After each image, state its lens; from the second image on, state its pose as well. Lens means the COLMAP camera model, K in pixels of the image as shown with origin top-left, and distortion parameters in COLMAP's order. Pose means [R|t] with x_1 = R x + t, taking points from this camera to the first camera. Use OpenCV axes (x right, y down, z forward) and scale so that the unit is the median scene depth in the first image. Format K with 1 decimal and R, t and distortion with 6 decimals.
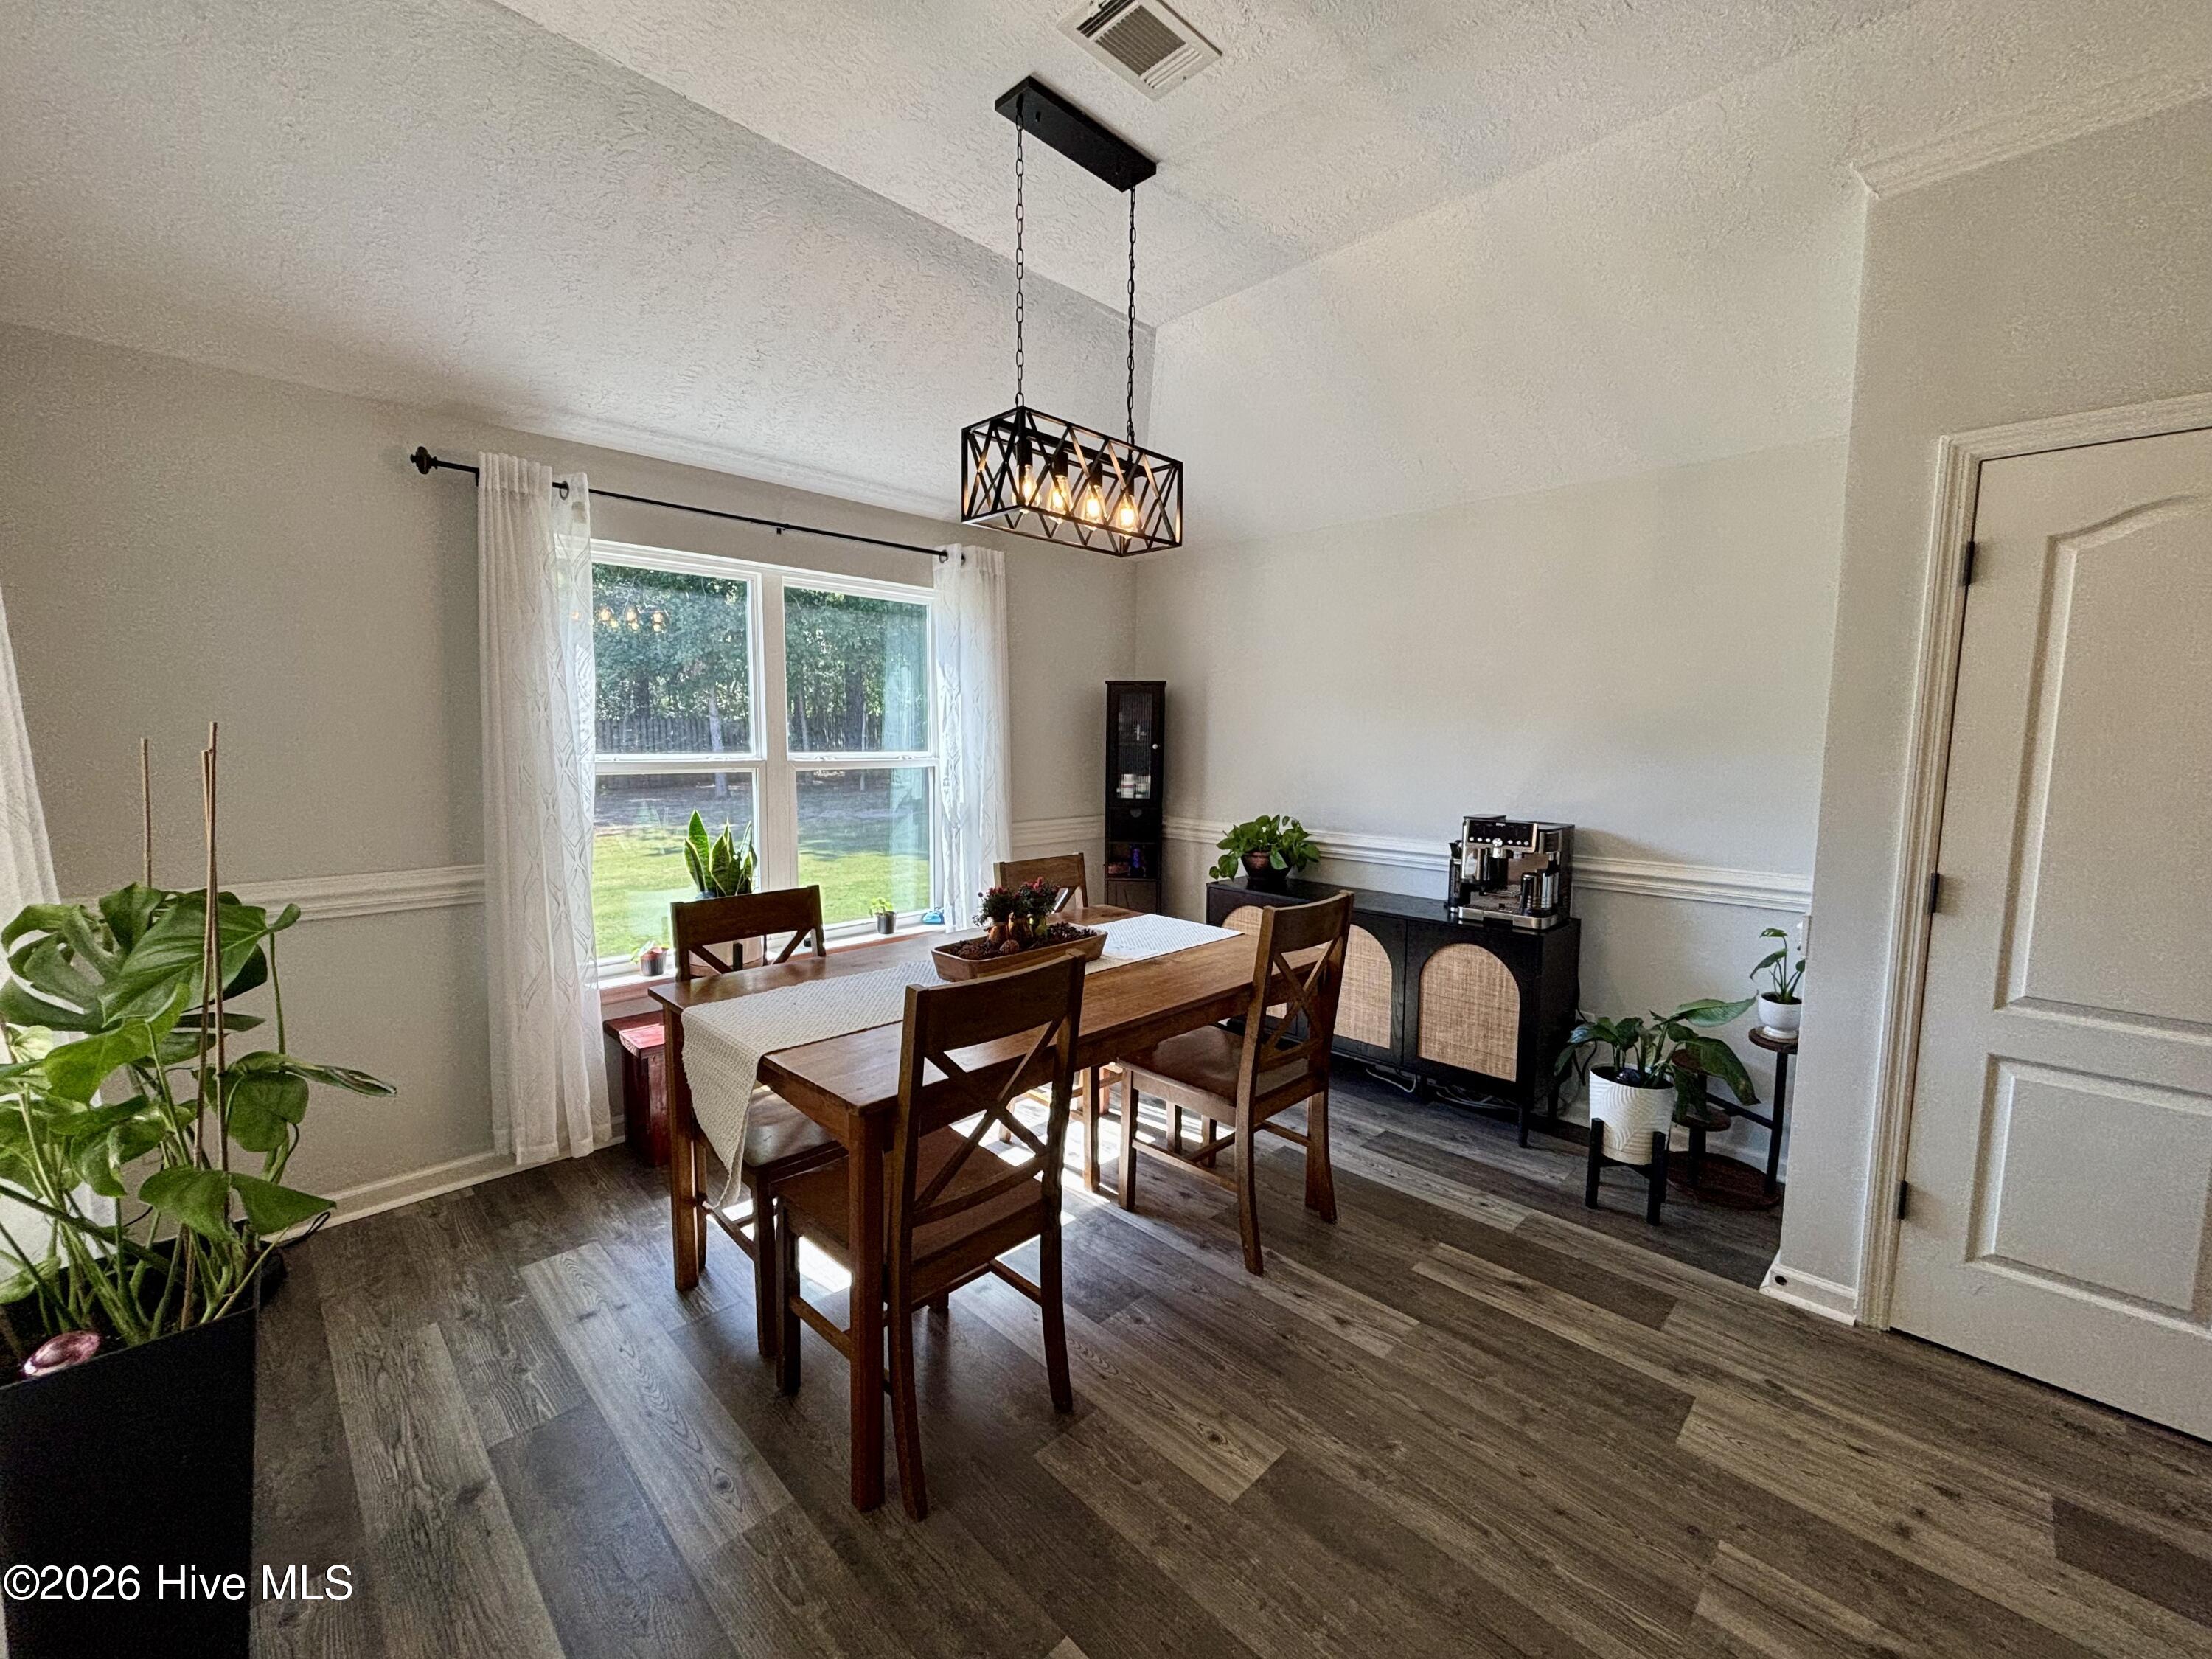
lens RADIAL K [[892.0, 0, 1104.1], [0, 892.0, 826.8], [0, 0, 1]] dist [0.003754, -0.000524]
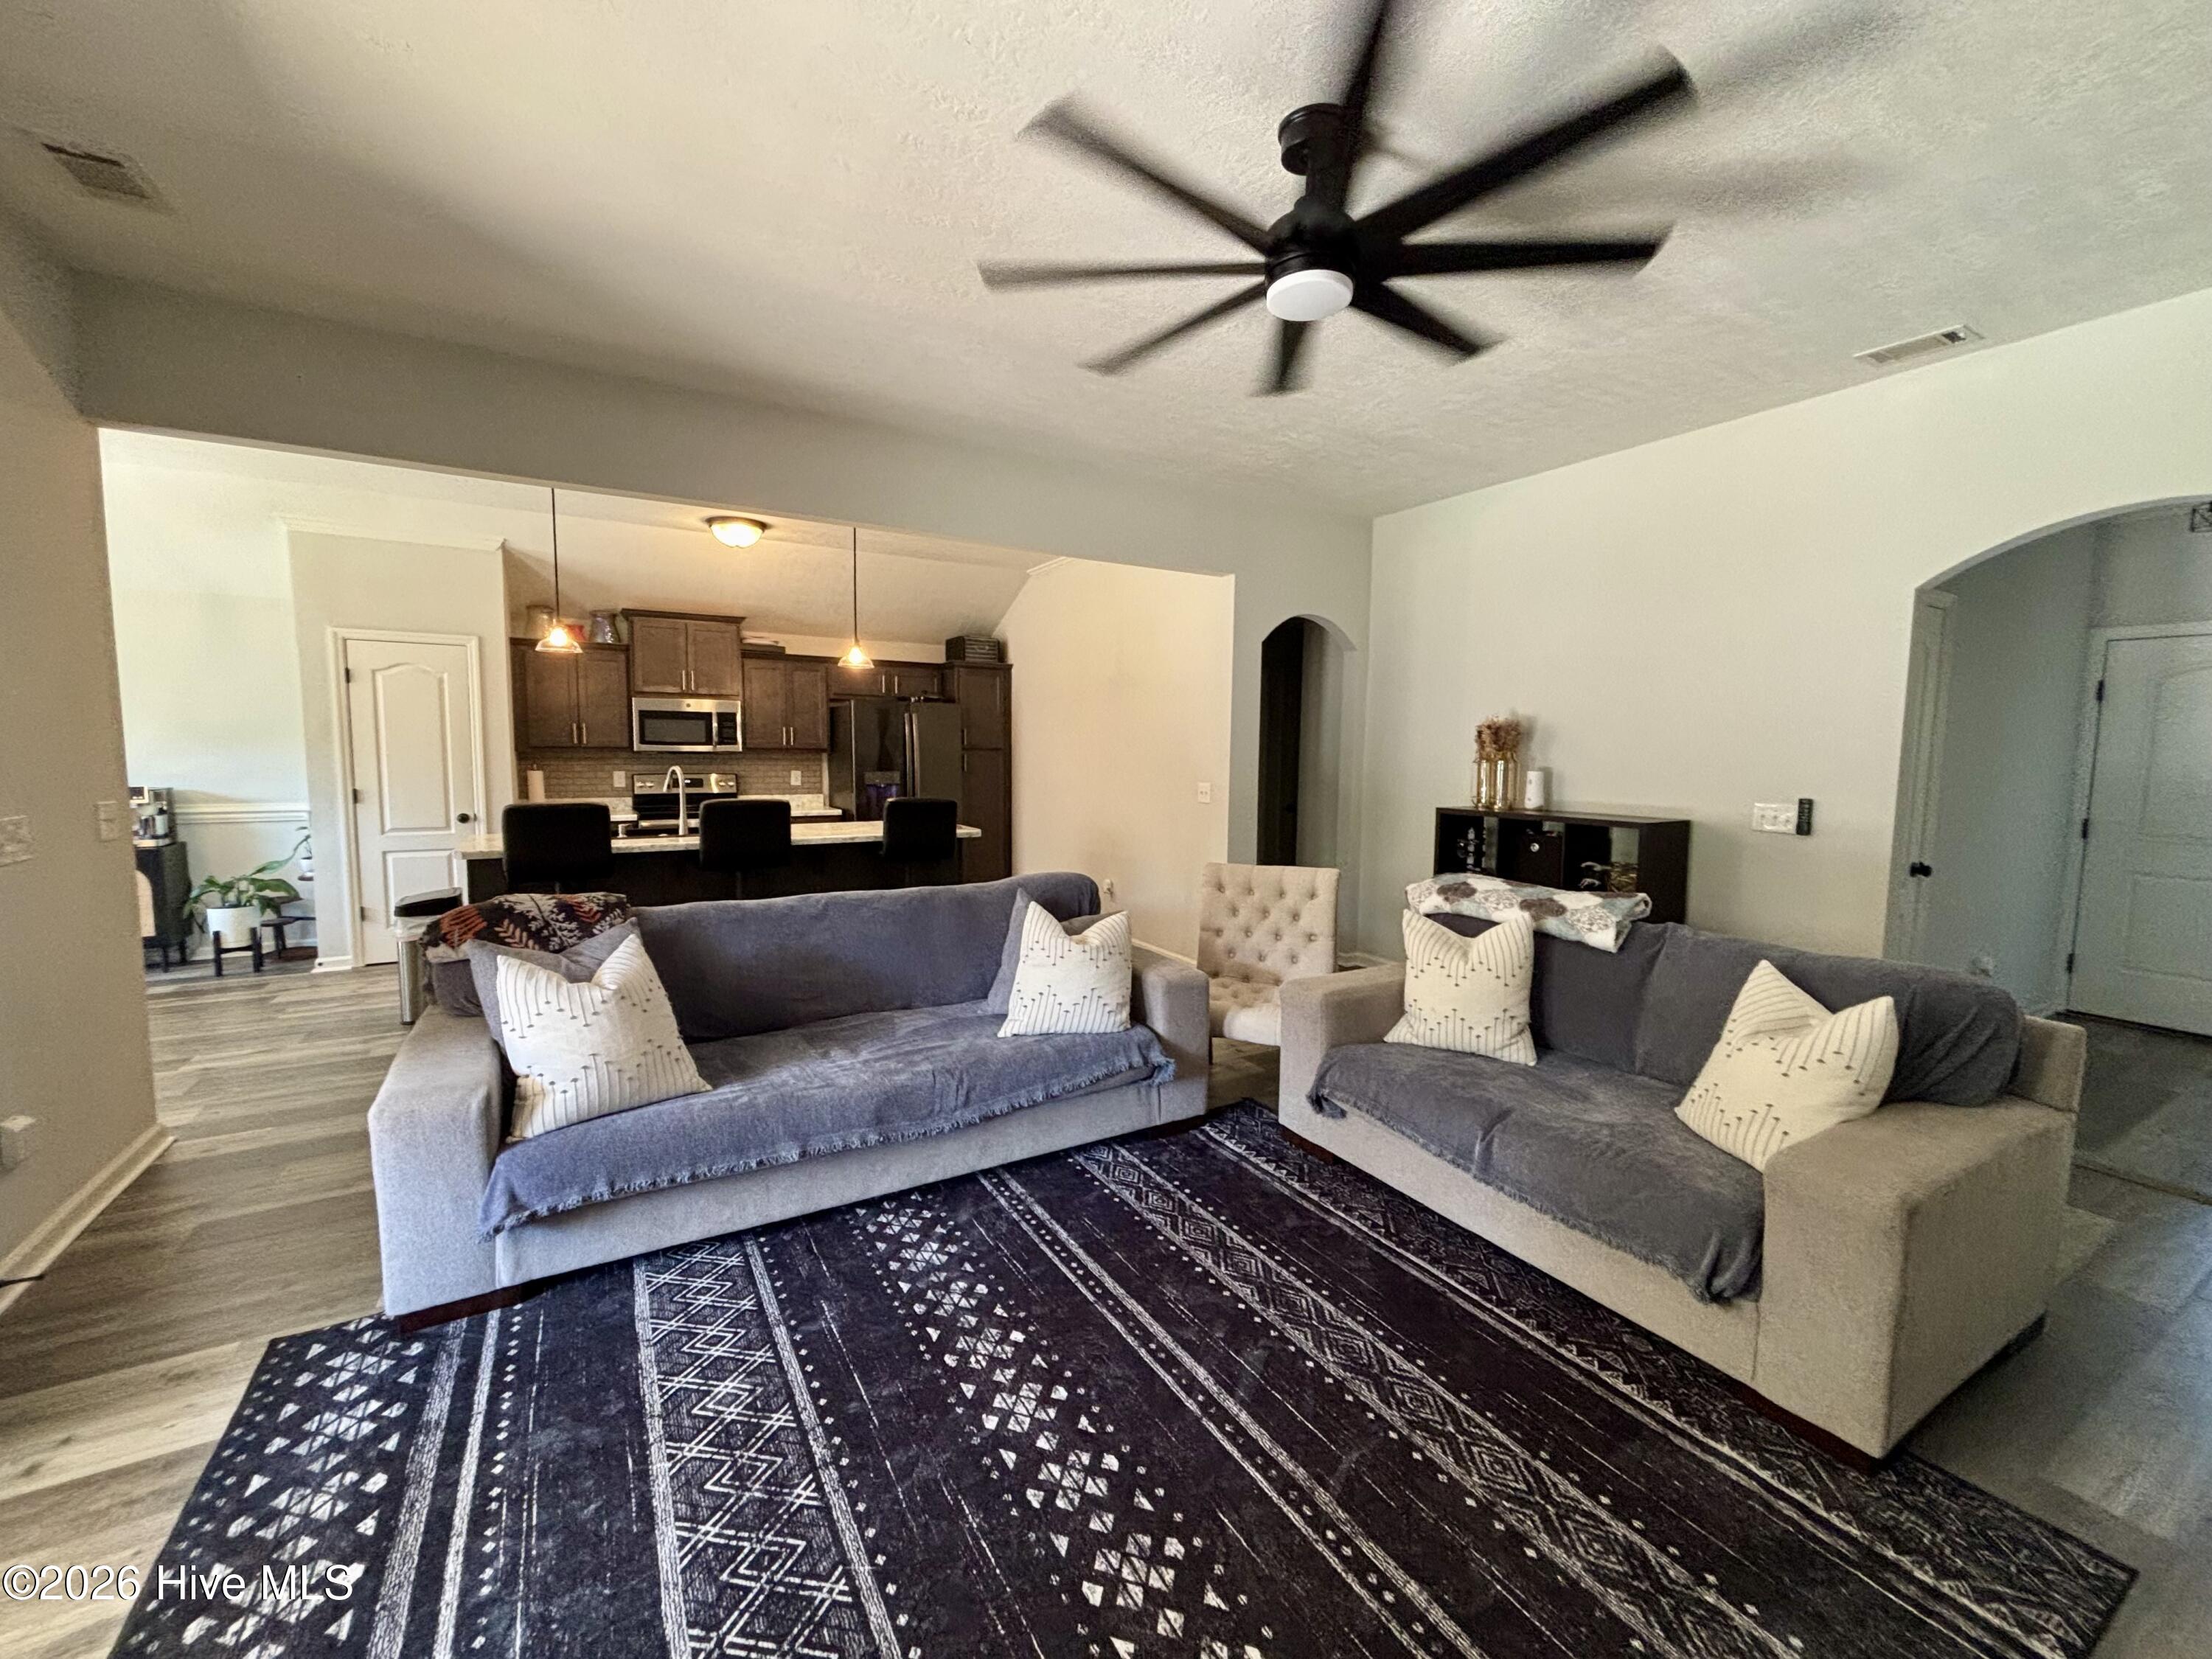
lens RADIAL K [[892.0, 0, 1105.4], [0, 892.0, 823.3], [0, 0, 1]] dist [0.003754, -0.000524]
pose [[0.244469, -0.090704, 0.965406, -0.958082], [0.088185, 0.993569, 0.071019, 0.141174], [-0.965639, 0.067772, 0.250895, -1.579049]]
